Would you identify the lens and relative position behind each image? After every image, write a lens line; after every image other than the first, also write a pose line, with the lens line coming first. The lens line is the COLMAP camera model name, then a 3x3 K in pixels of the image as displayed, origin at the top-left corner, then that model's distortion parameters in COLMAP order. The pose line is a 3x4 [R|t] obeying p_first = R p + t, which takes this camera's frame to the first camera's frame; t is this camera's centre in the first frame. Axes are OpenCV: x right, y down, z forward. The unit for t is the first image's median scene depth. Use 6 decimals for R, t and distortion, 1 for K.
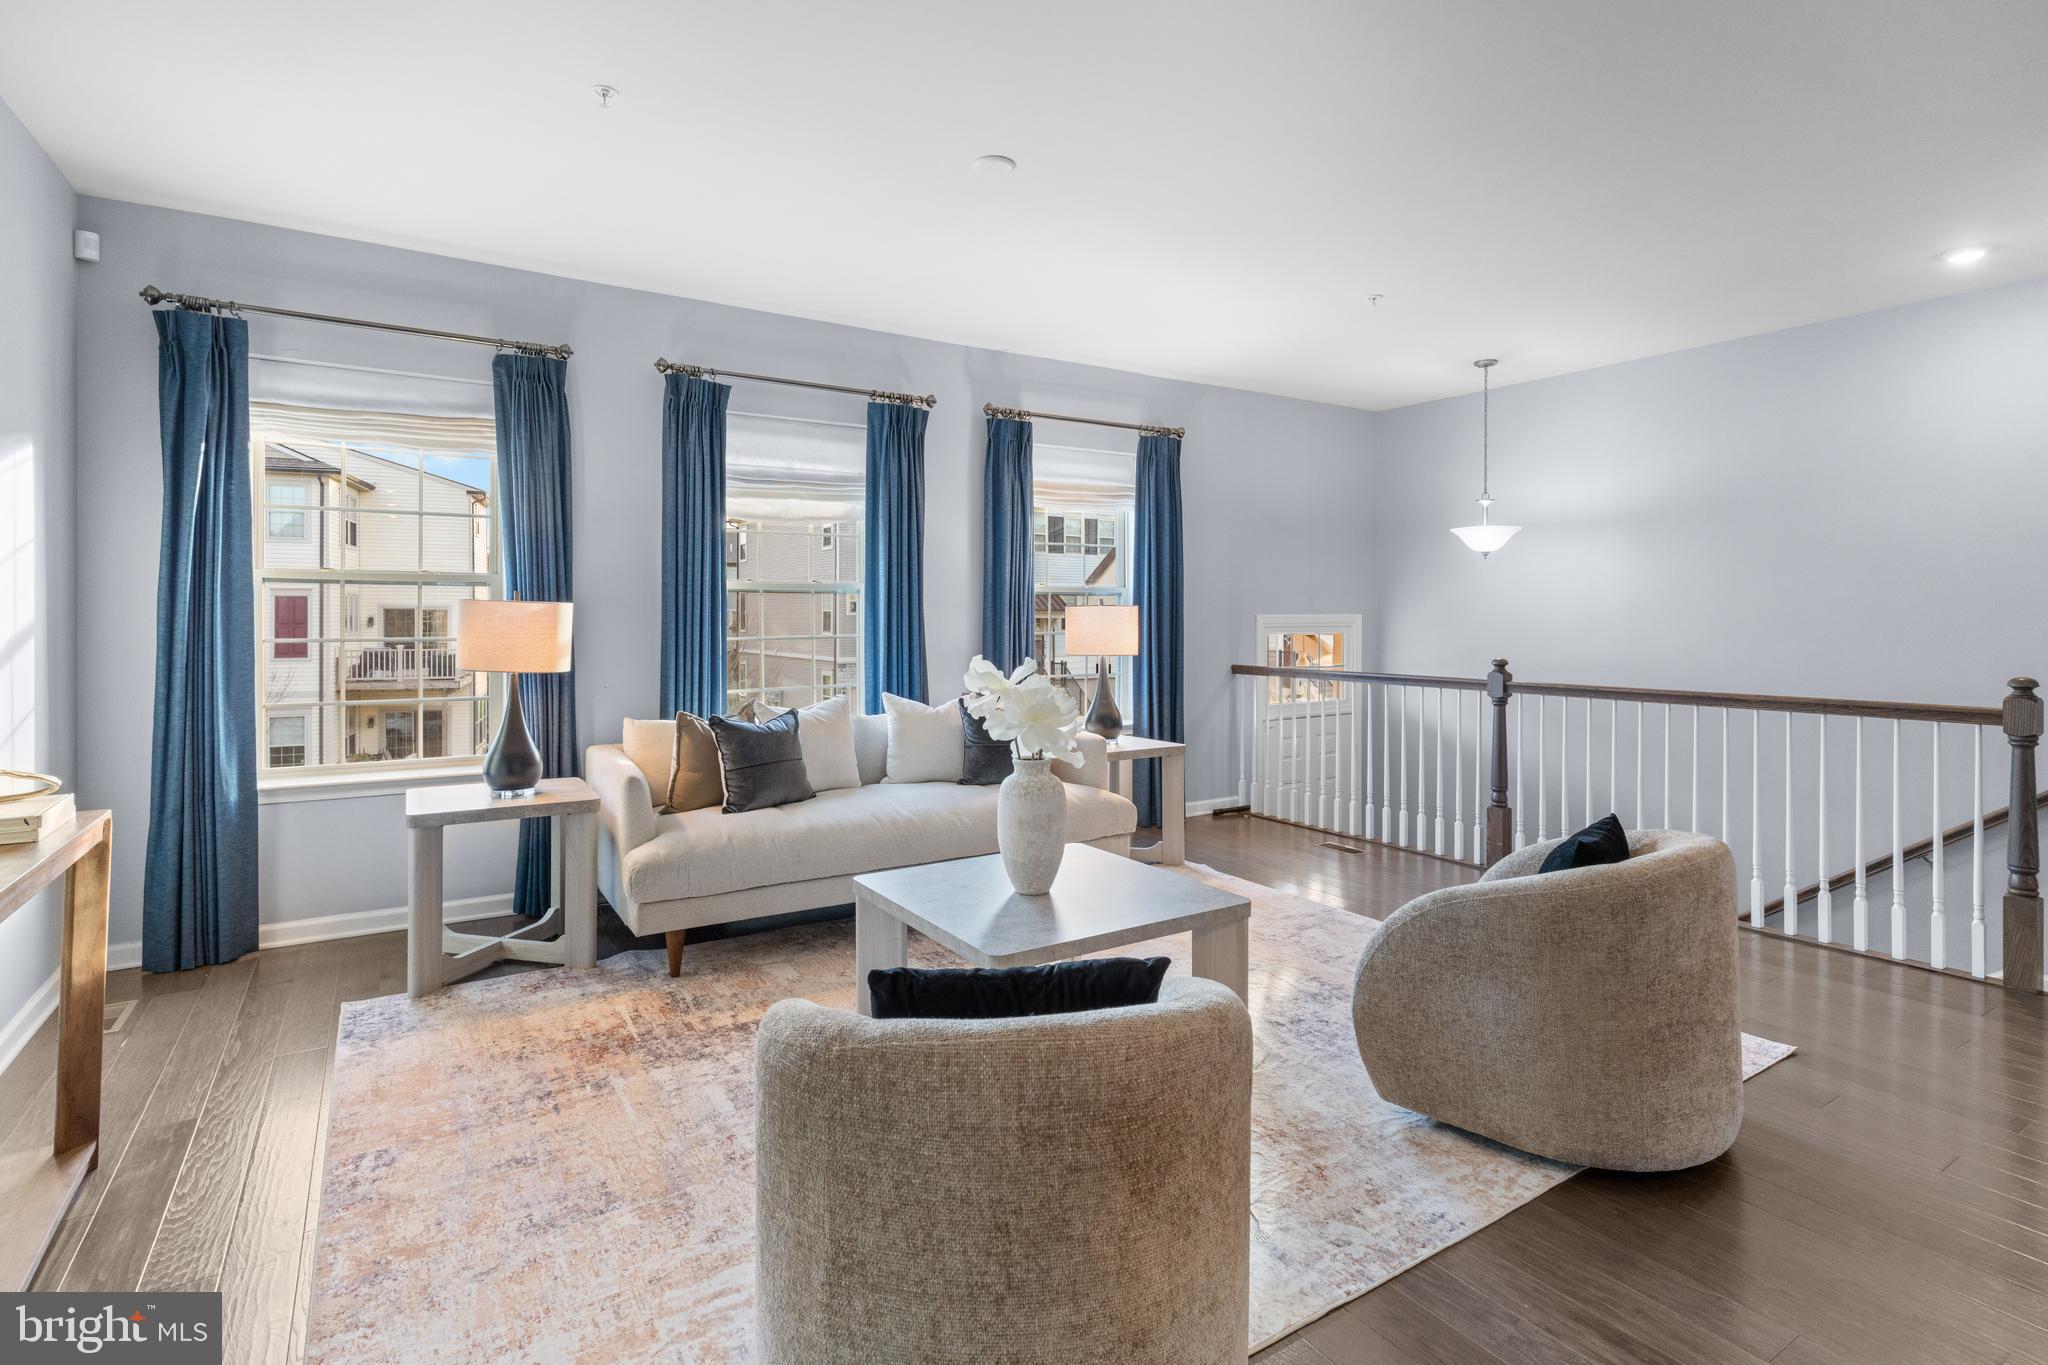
lens RADIAL K [[1033.0, 0, 1025.0], [0, 1033.0, 616.3], [0, 0, 1]] dist [0.001787, 0.000739]
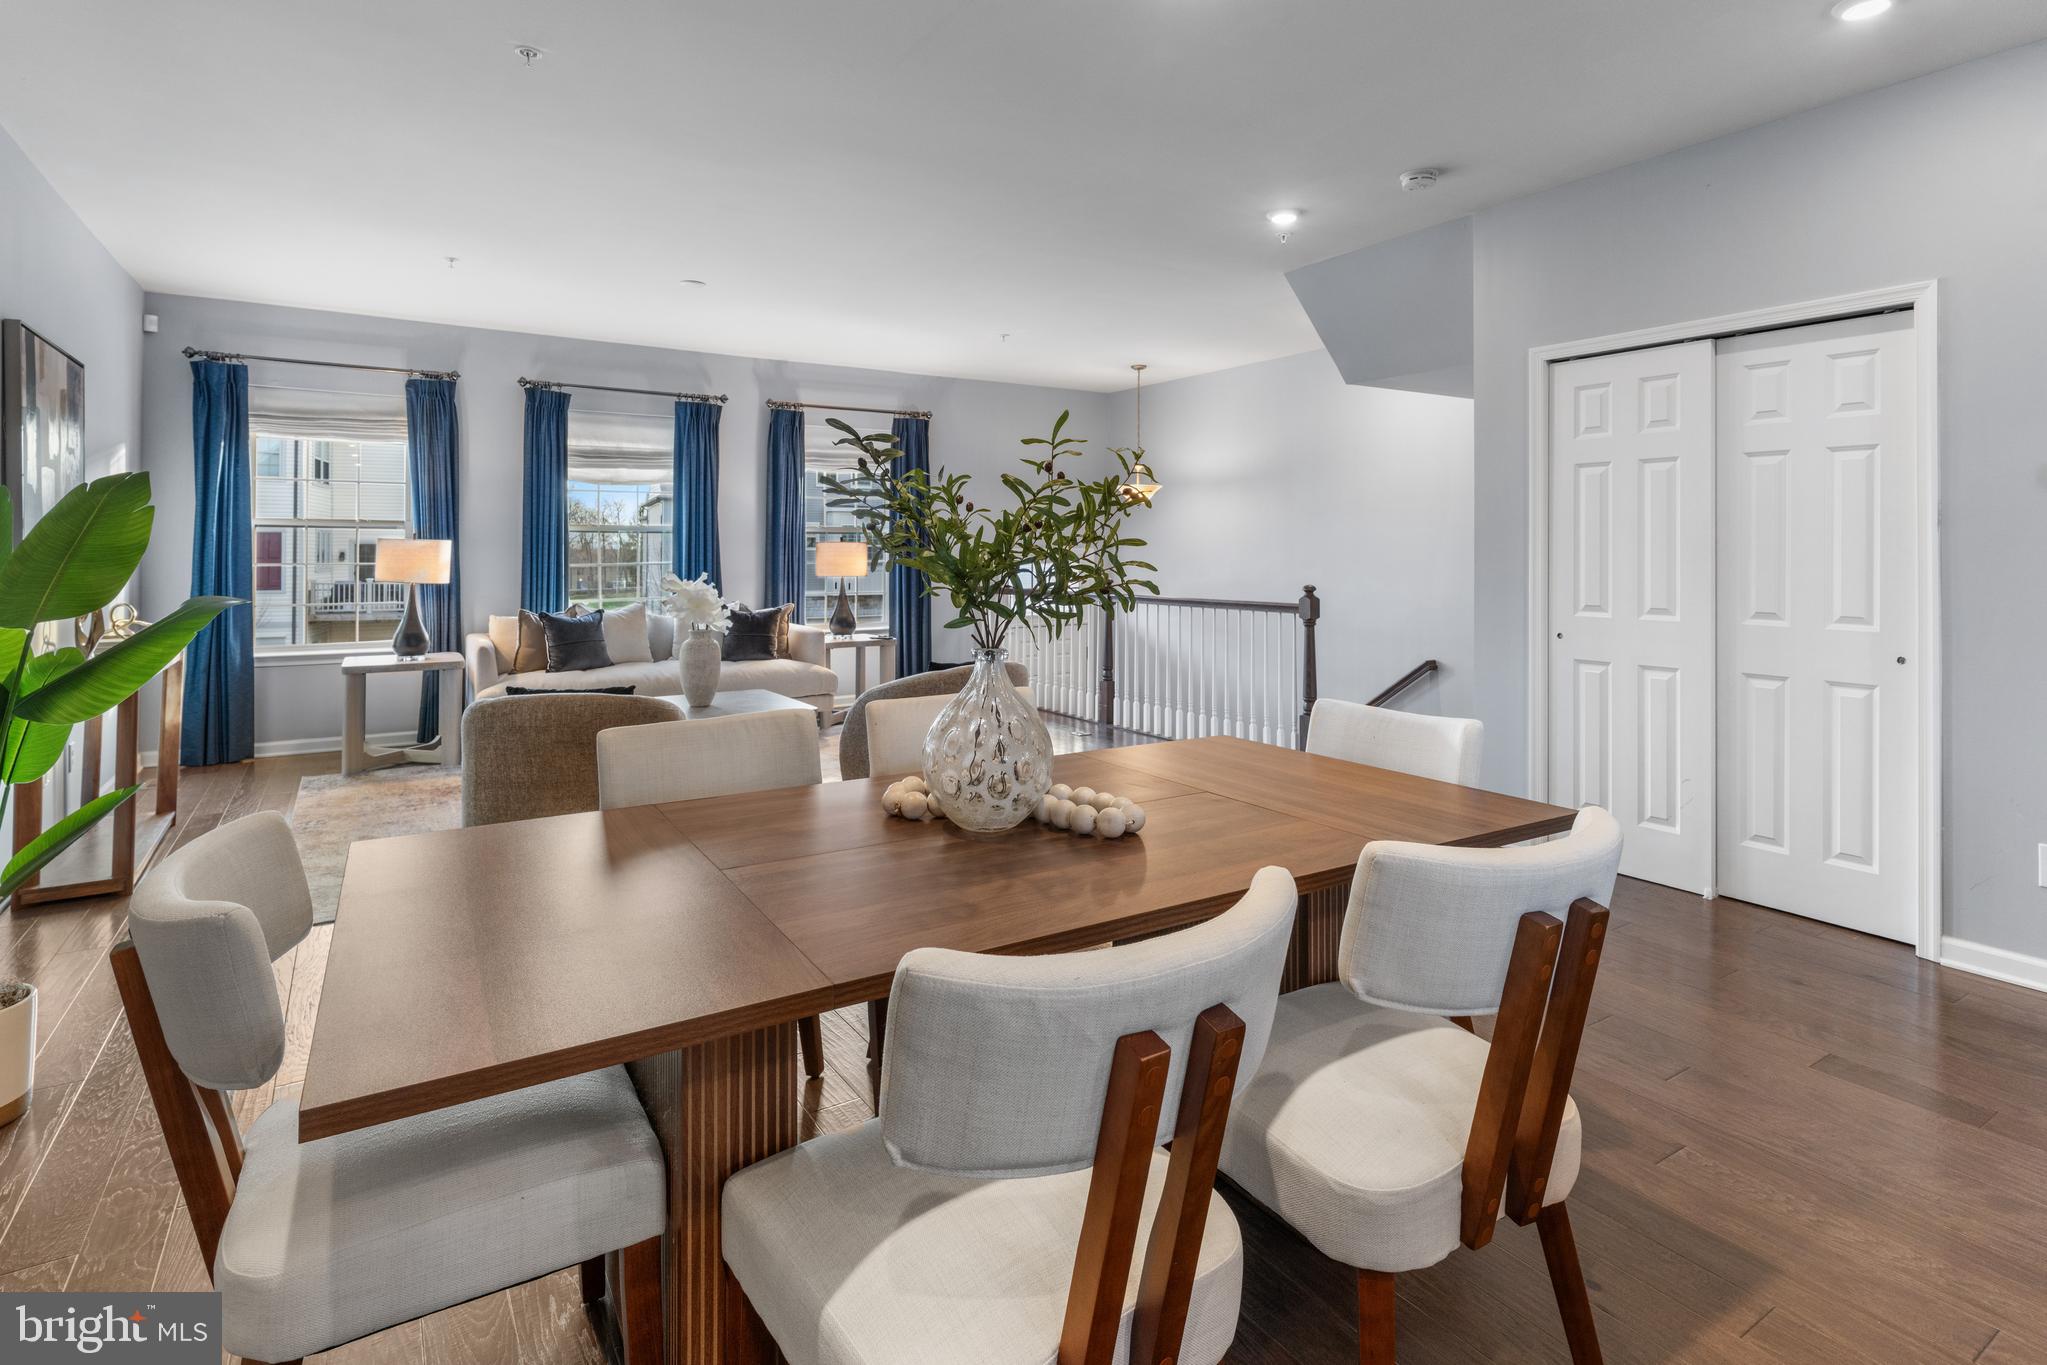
lens RADIAL K [[1074.1, 0, 1053.4], [0, 1074.1, 550.4], [0, 0, 1]] dist [-0.000254, -0.000577]
pose [[0.999992, 0.000344, 0.003926, 0.446897], [-0.000343, 1.000000, -0.000214, 0.002601], [-0.003926, 0.000213, 0.999992, -0.609178]]
